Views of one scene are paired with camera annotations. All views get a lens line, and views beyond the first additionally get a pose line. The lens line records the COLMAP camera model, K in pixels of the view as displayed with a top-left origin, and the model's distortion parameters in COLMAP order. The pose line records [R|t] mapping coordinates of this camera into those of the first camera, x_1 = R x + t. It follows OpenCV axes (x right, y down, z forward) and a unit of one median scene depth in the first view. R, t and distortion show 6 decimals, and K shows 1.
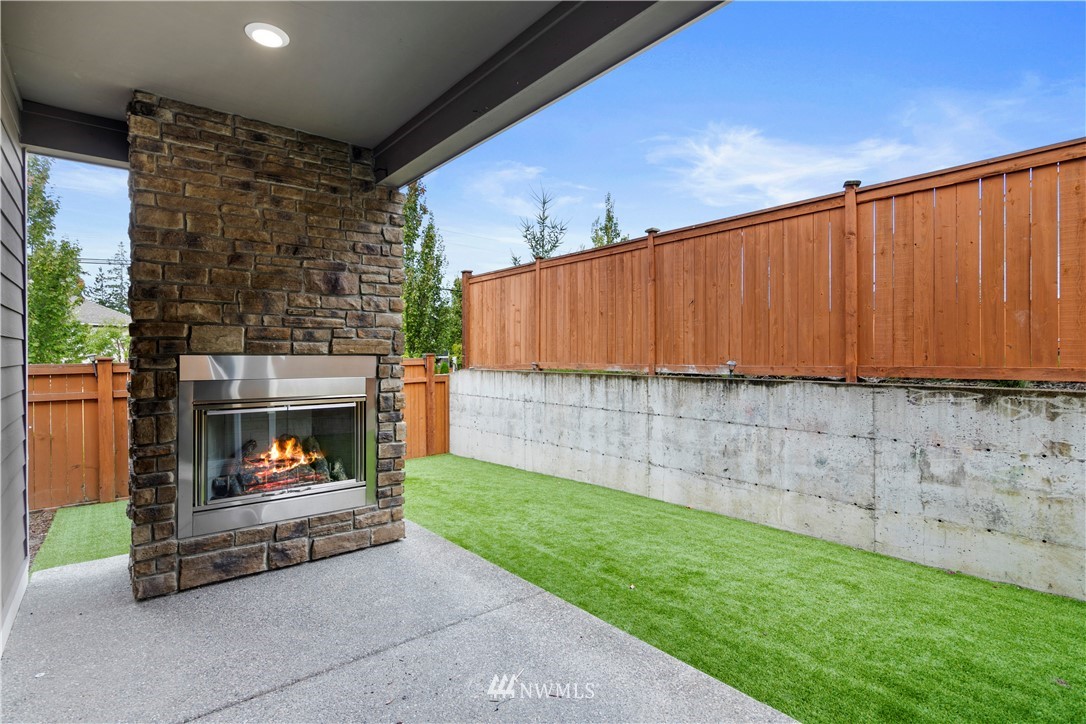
lens RADIAL K [[526.8, 0, 543.6], [0, 526.8, 354.6], [0, 0, 1]] dist [0.000403, -0.000201]
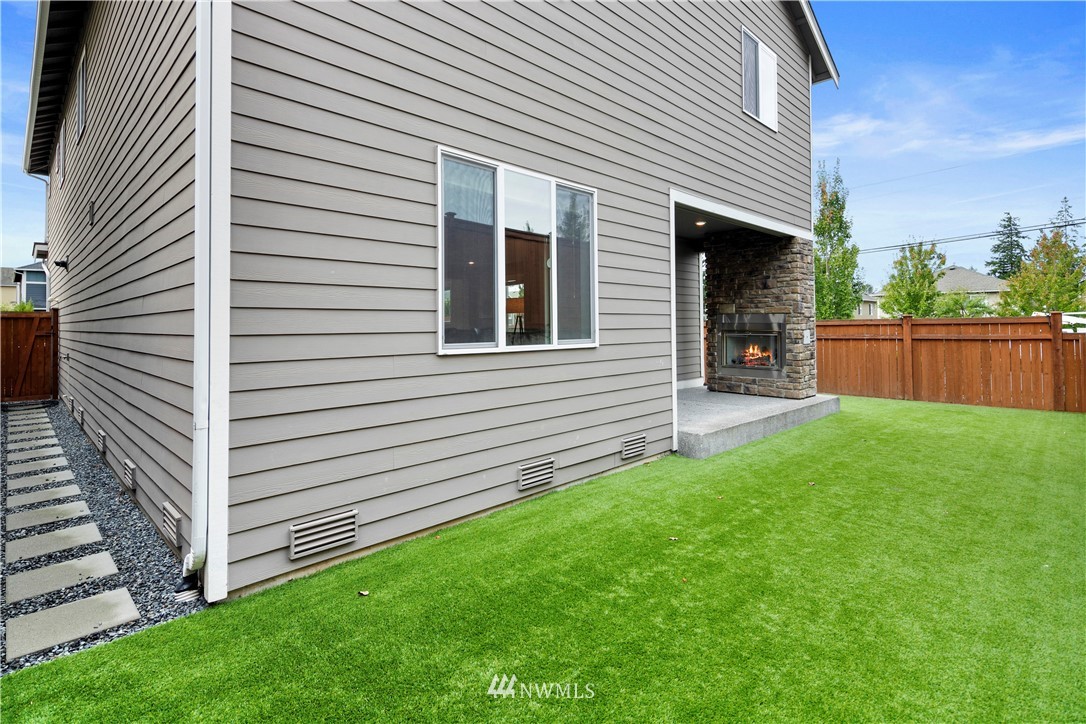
lens RADIAL K [[526.8, 0, 543.6], [0, 526.8, 354.6], [0, 0, 1]] dist [0.000403, -0.000201]
pose [[0.102669, 0.059843, -0.992914, 1.941621], [0.005716, 0.998137, 0.060749, 0.037033], [0.994699, -0.011913, 0.102135, -0.280229]]
